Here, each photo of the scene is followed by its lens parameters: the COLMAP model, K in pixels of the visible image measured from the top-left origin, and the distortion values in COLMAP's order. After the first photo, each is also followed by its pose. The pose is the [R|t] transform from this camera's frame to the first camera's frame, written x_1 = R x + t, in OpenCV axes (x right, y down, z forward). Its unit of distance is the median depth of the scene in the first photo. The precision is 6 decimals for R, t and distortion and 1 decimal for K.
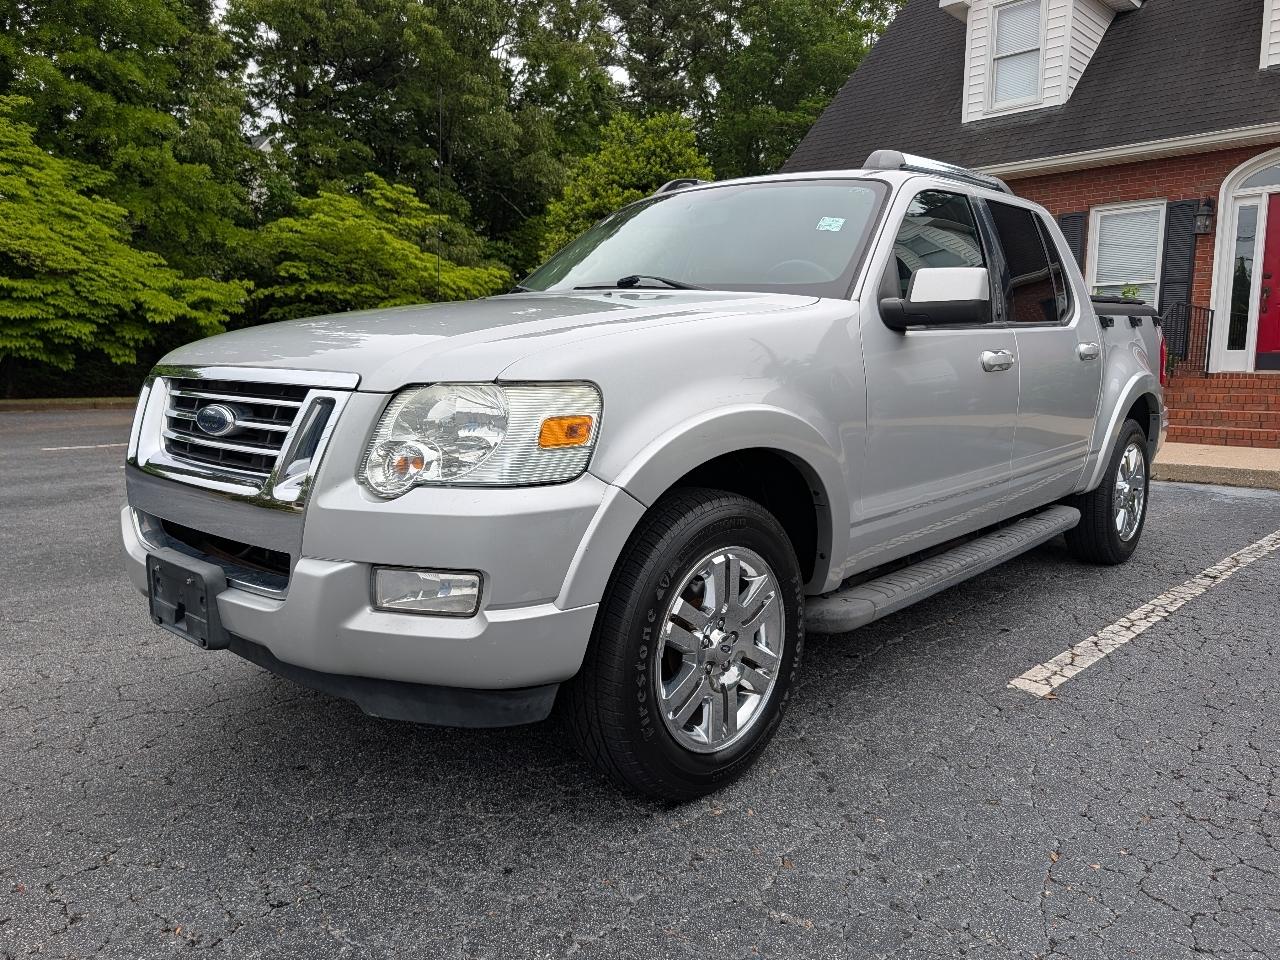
lens RADIAL K [[934.3, 0, 649.6], [0, 934.3, 483.7], [0, 0, 1]] dist [0.029497, -0.022171]
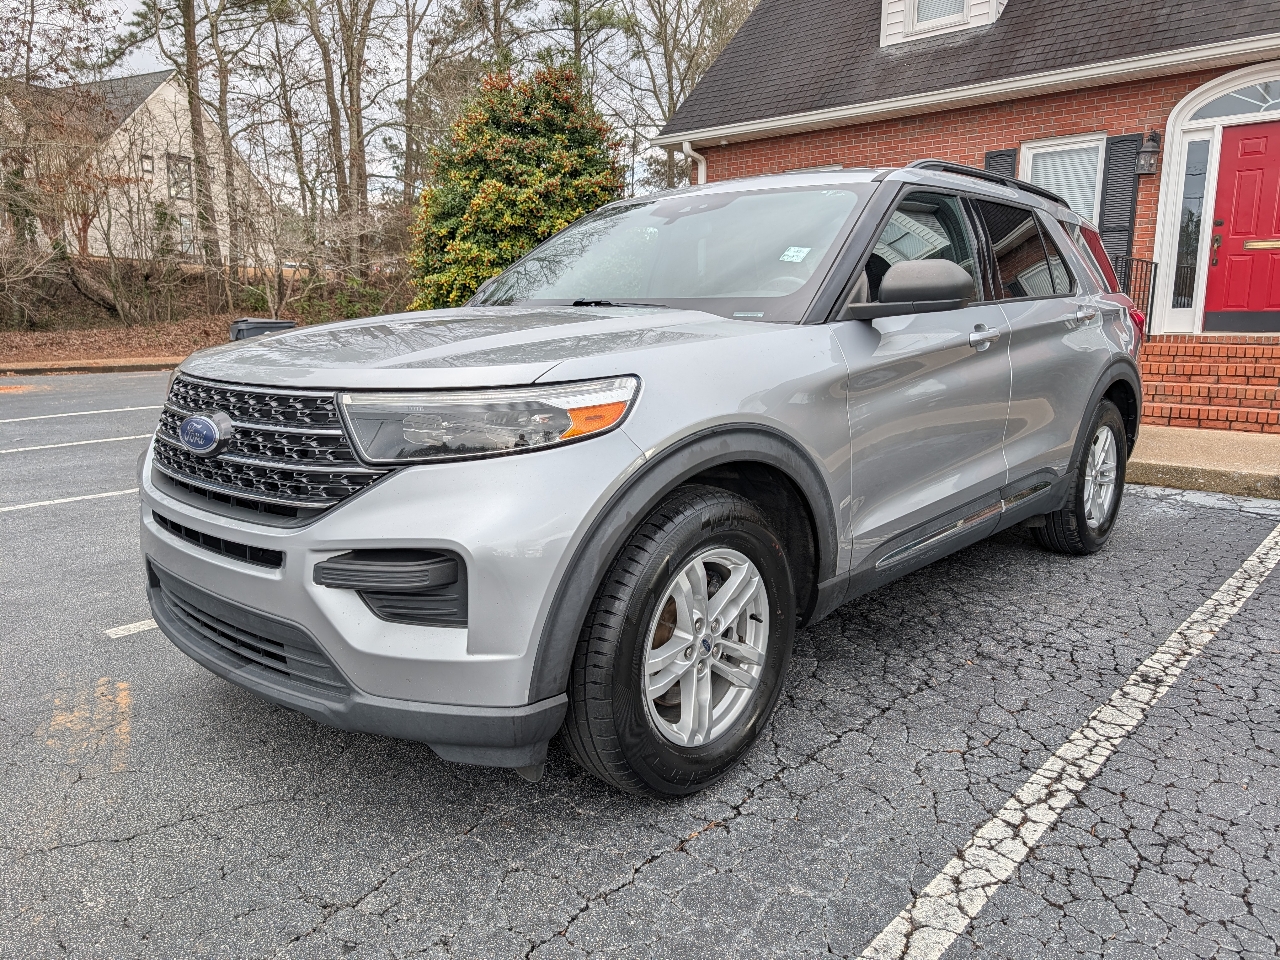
lens RADIAL K [[934.3, 0, 635.2], [0, 934.3, 478.9], [0, 0, 1]] dist [0.029497, -0.022171]
pose [[0.999240, -0.014685, 0.036107, 0.081832], [0.012852, 0.998643, 0.050466, -0.034929], [-0.036799, -0.049963, 0.998073, 0.139071]]
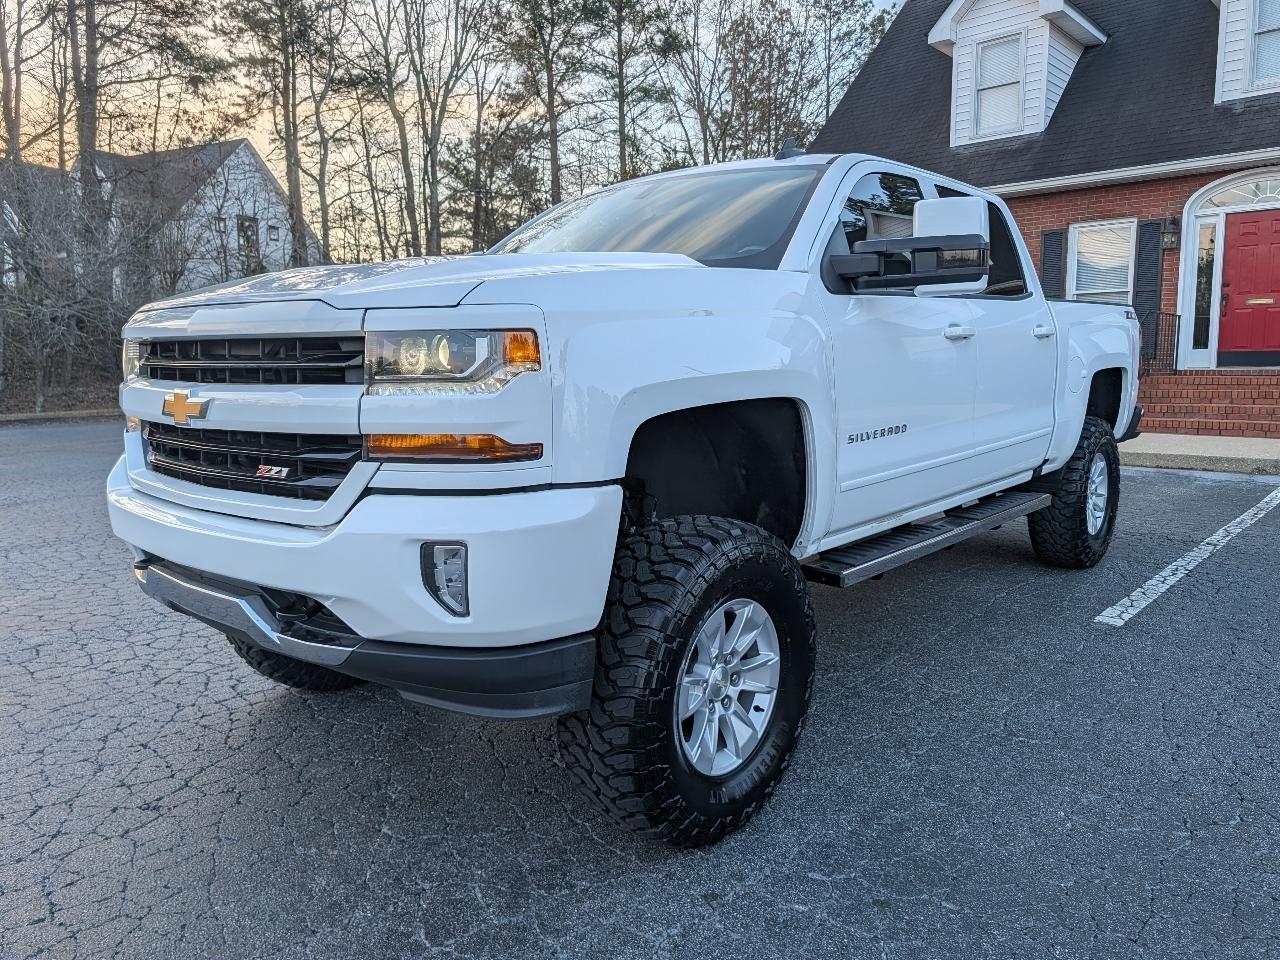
lens RADIAL K [[934.3, 0, 644.8], [0, 934.3, 471.8], [0, 0, 1]] dist [0.029497, -0.022171]
pose [[0.998958, -0.024608, 0.038439, -0.099675], [0.024711, 0.999692, -0.002216, -0.007816], [-0.038372, 0.003164, 0.999259, -0.116687]]
